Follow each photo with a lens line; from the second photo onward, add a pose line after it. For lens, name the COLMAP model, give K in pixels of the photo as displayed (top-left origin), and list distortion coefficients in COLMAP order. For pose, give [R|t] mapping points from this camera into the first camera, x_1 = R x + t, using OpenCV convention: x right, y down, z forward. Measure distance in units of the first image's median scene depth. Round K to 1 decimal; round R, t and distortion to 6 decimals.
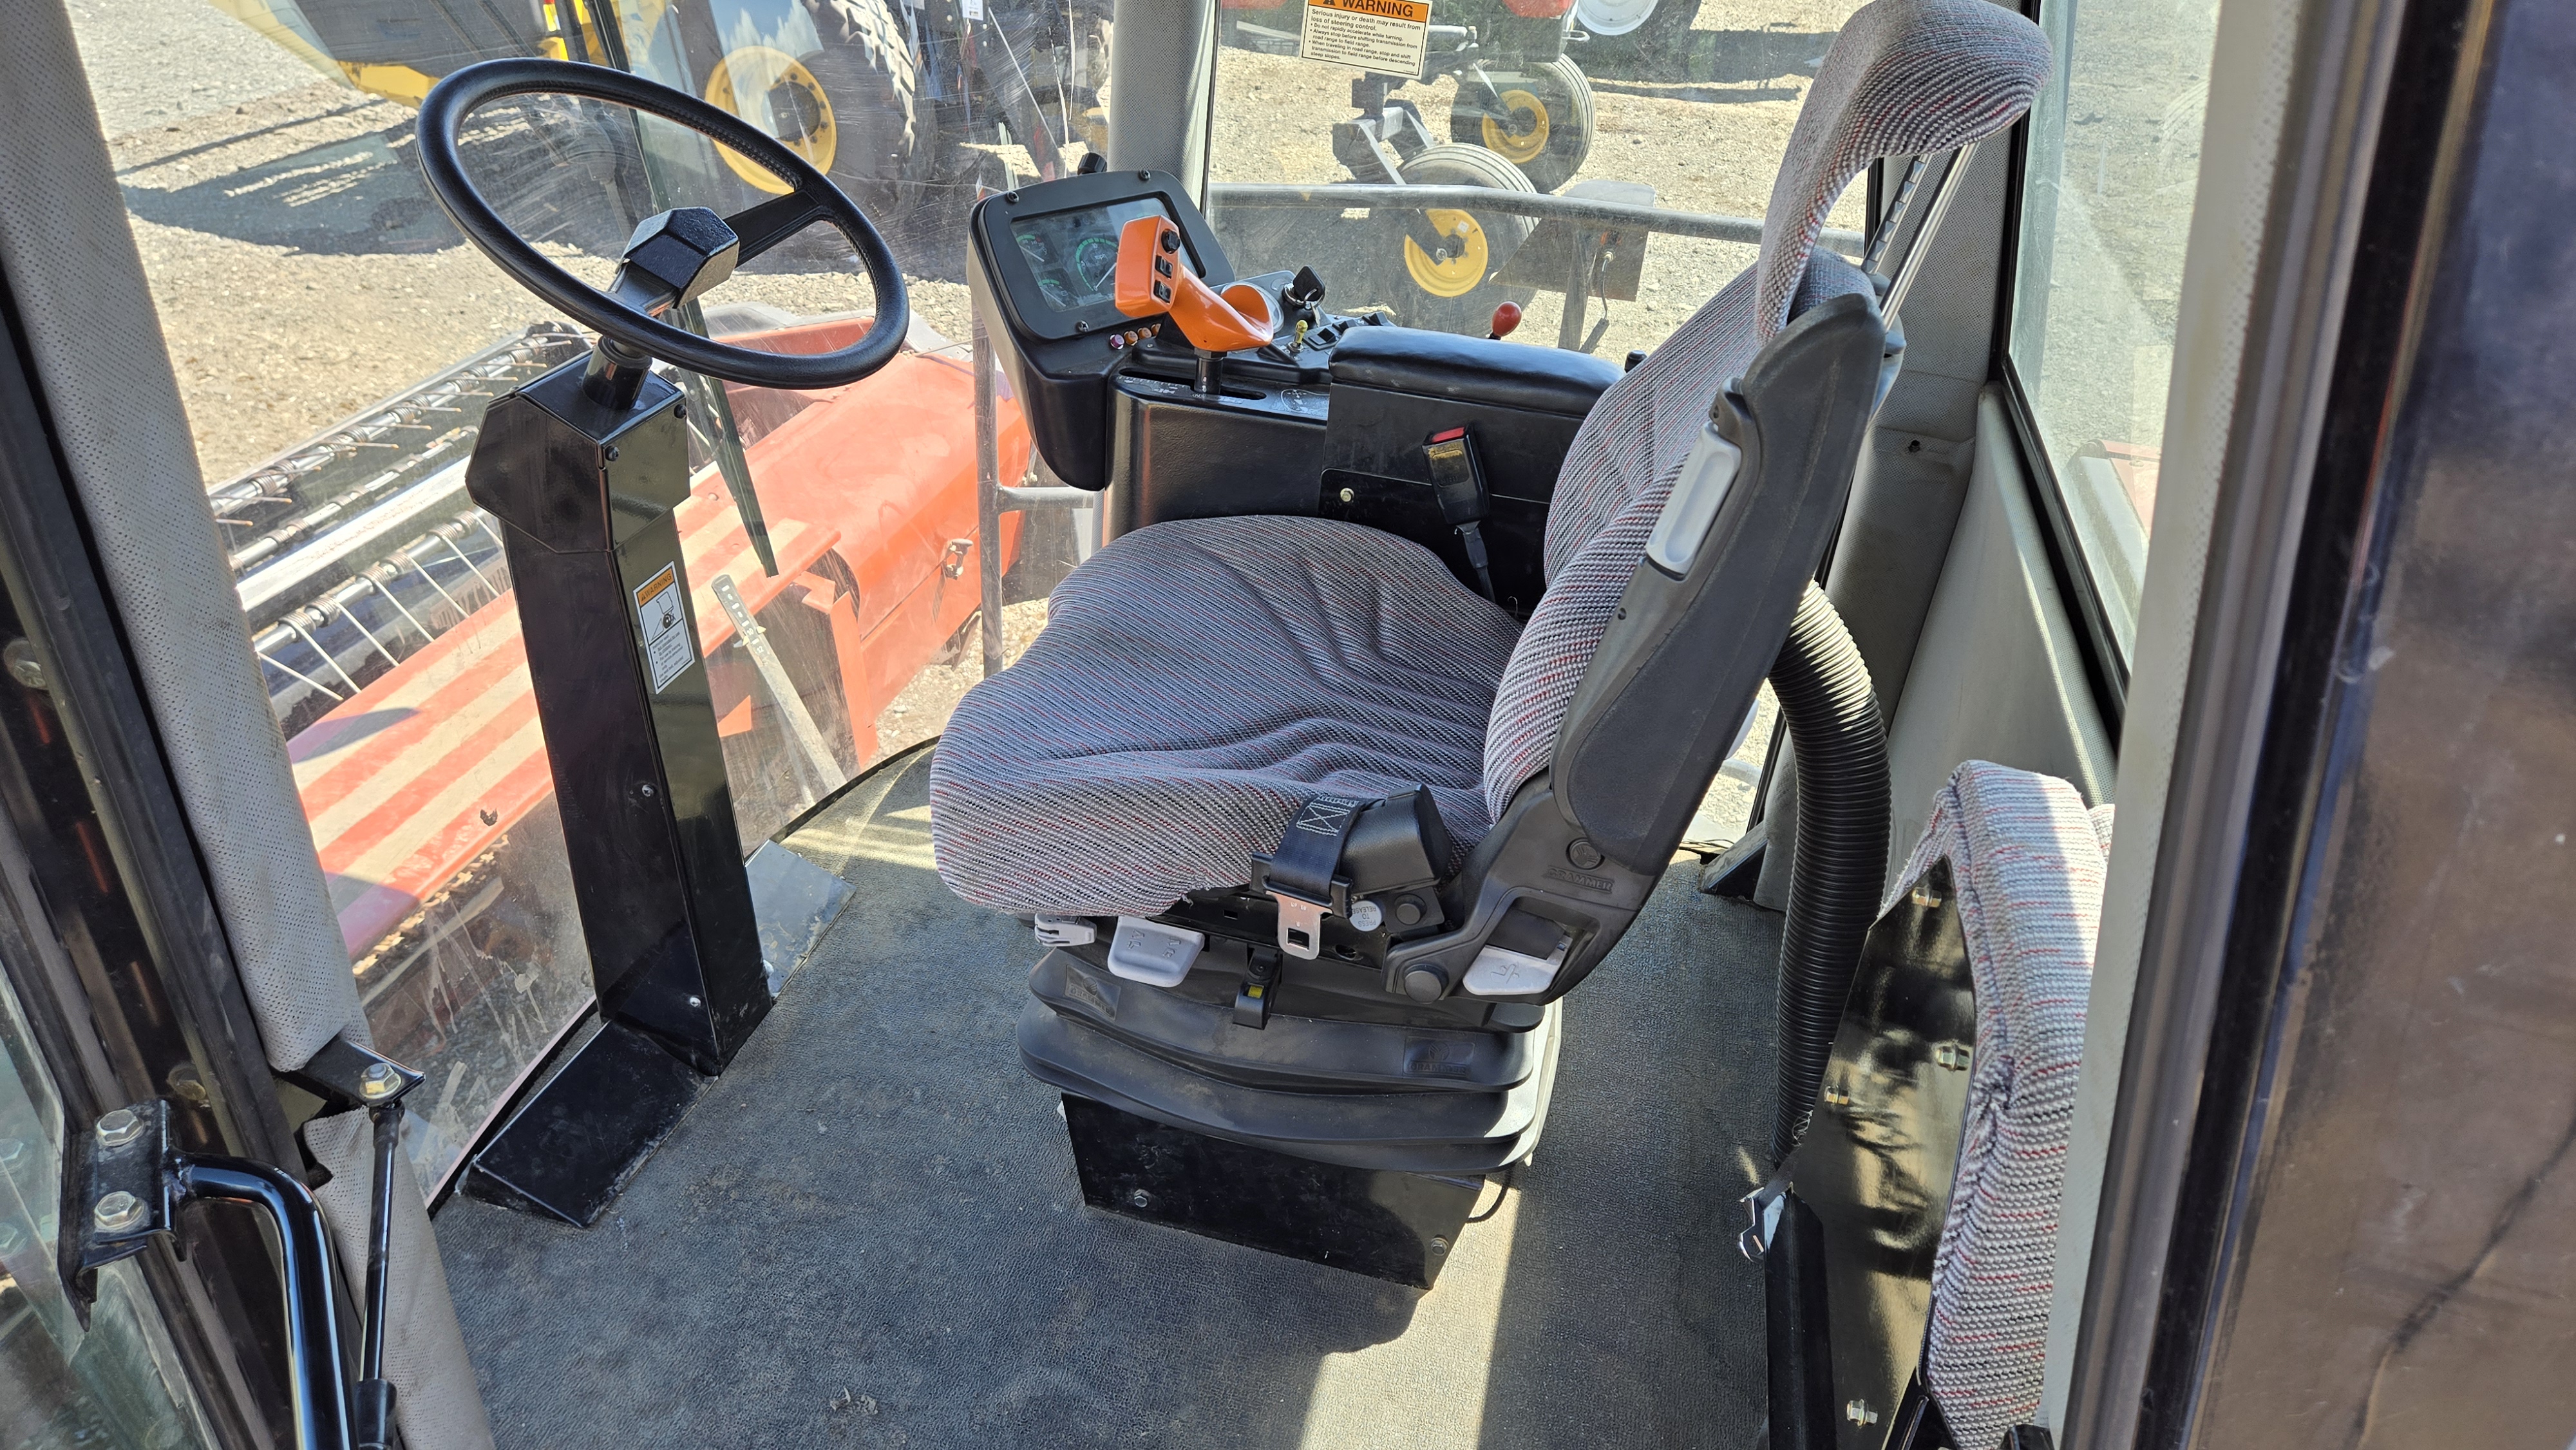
lens RADIAL K [[1681.1, 0, 1288.0], [0, 1681.1, 725.0], [0, 0, 1]] dist [0.098972, -0.092249]
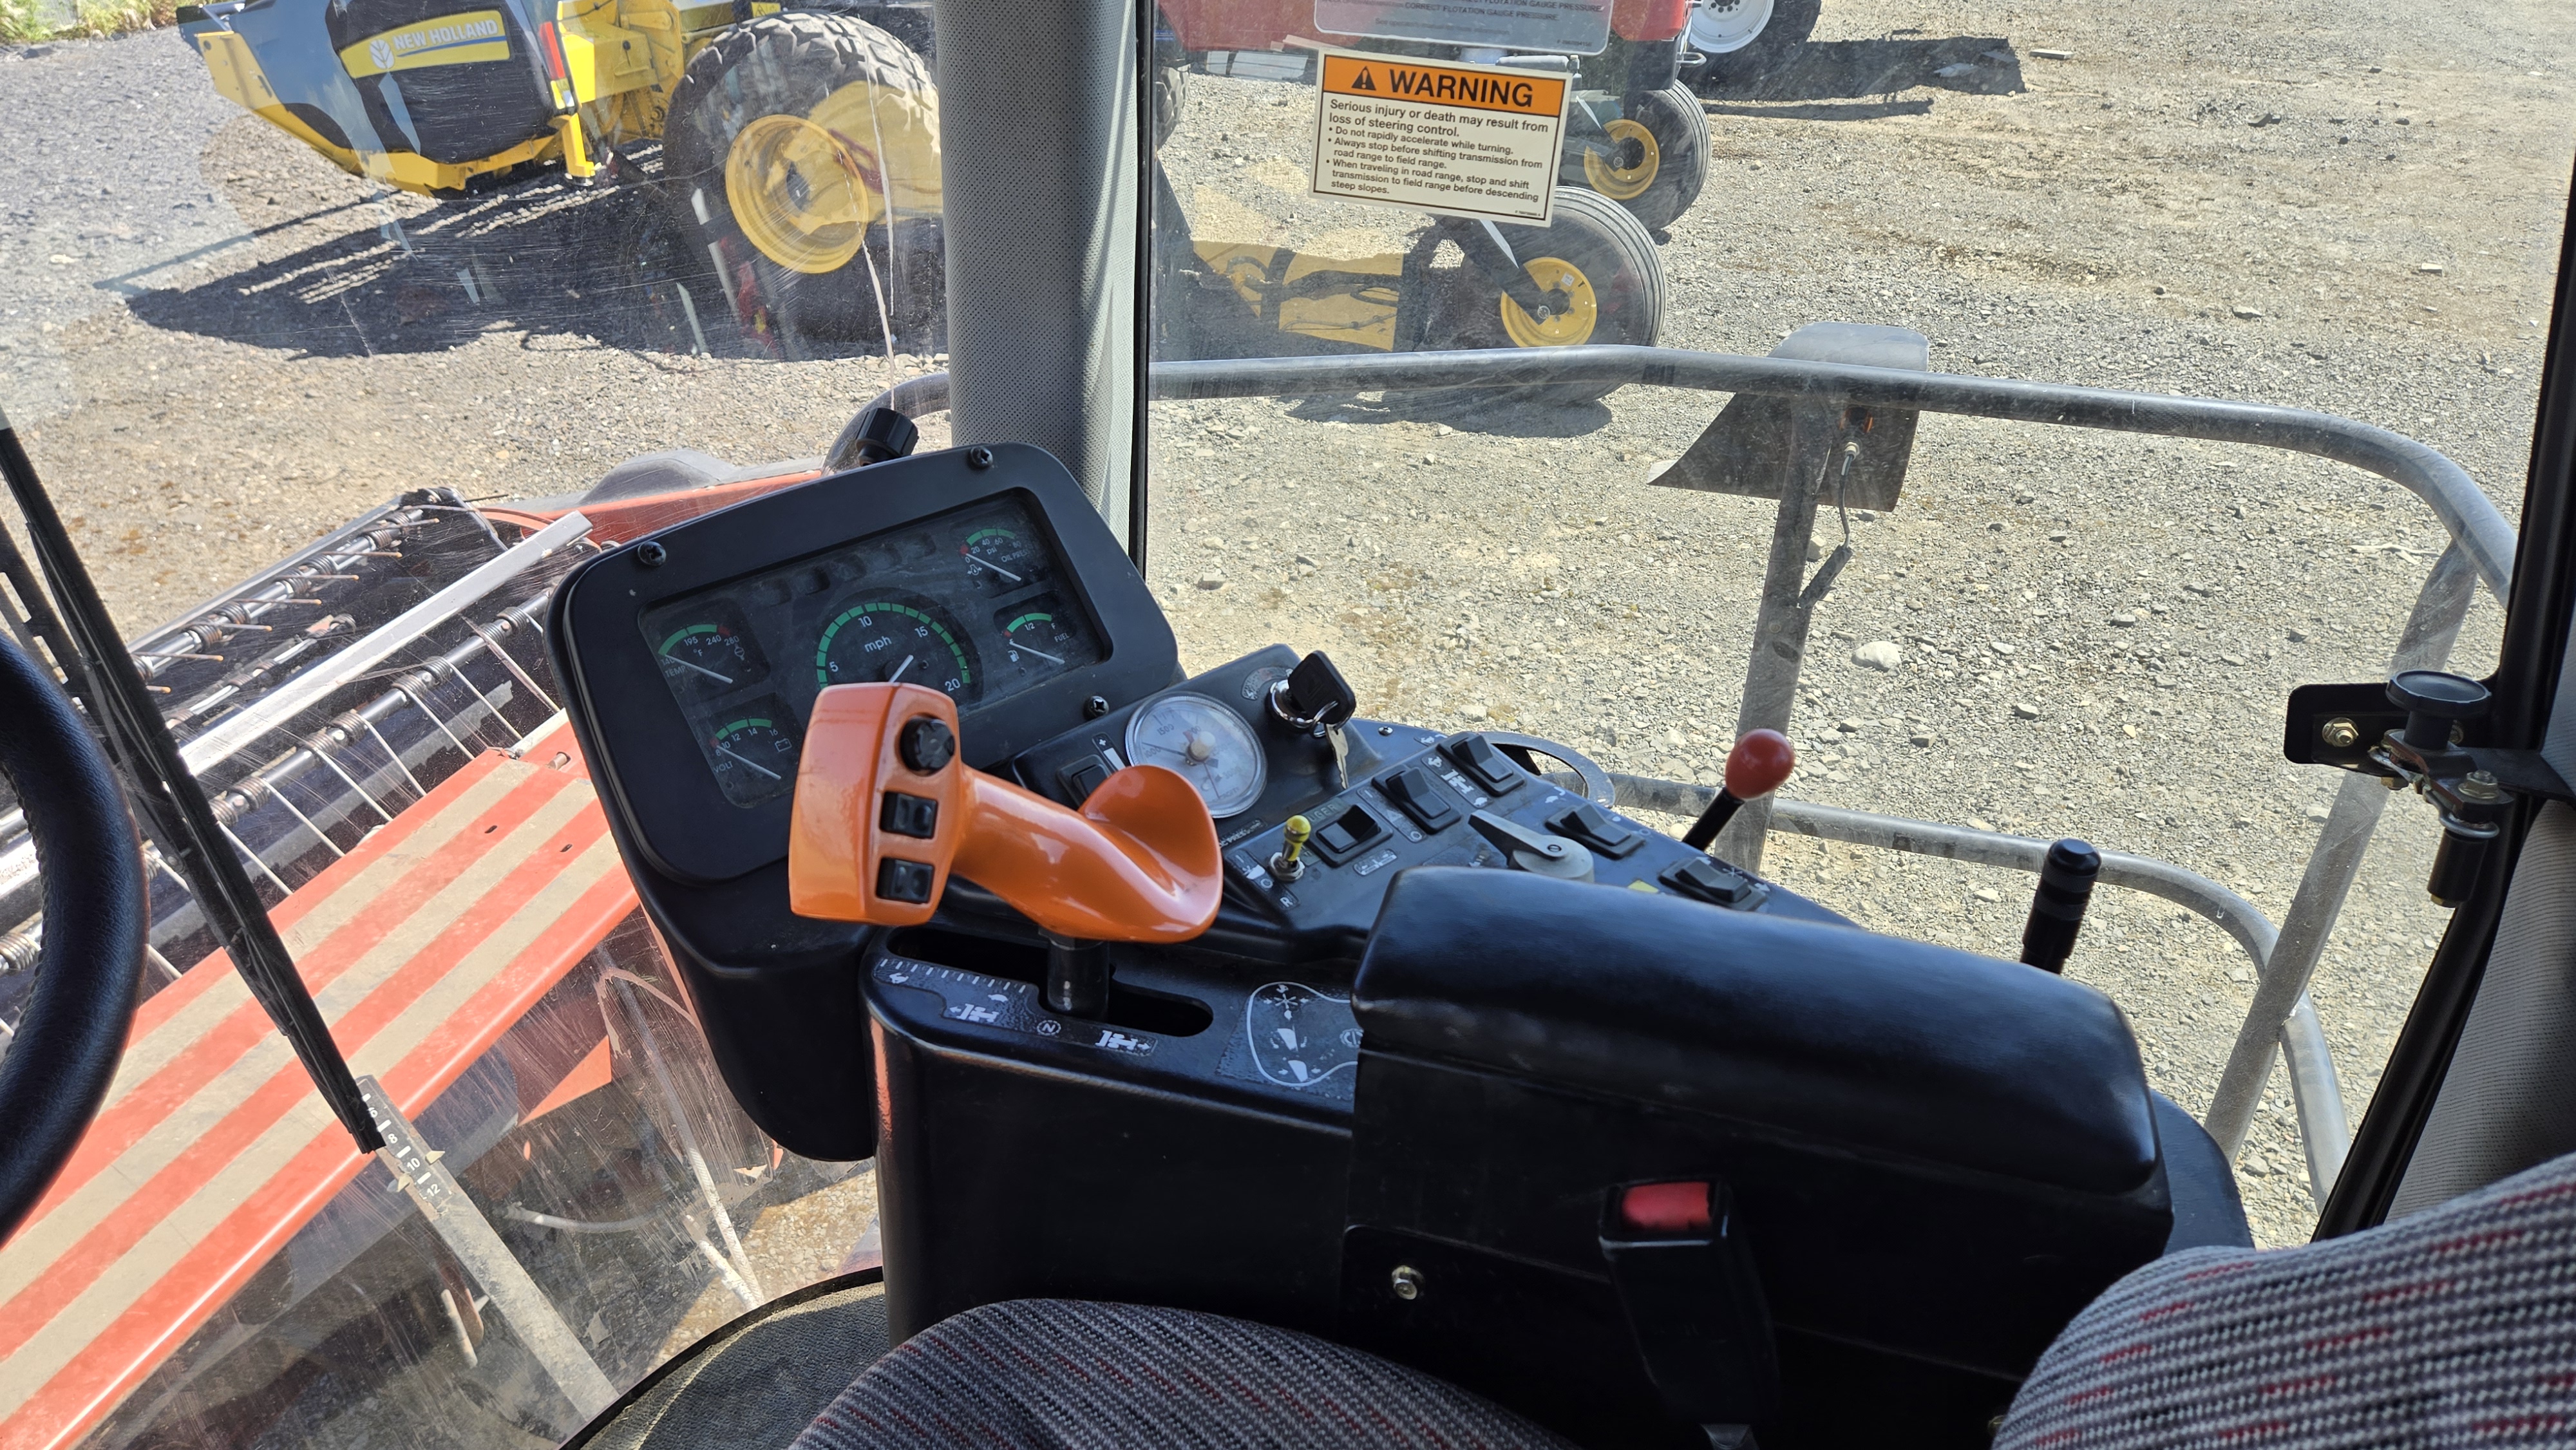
lens RADIAL K [[1722.6, 0, 1276.4], [0, 1722.6, 729.7], [0, 0, 1]] dist [0.083038, -0.071007]
pose [[0.997715, -0.021173, -0.064155, 0.005213], [0.019833, 0.999573, -0.021456, -0.042092], [0.064582, 0.020135, 0.997709, 0.092821]]
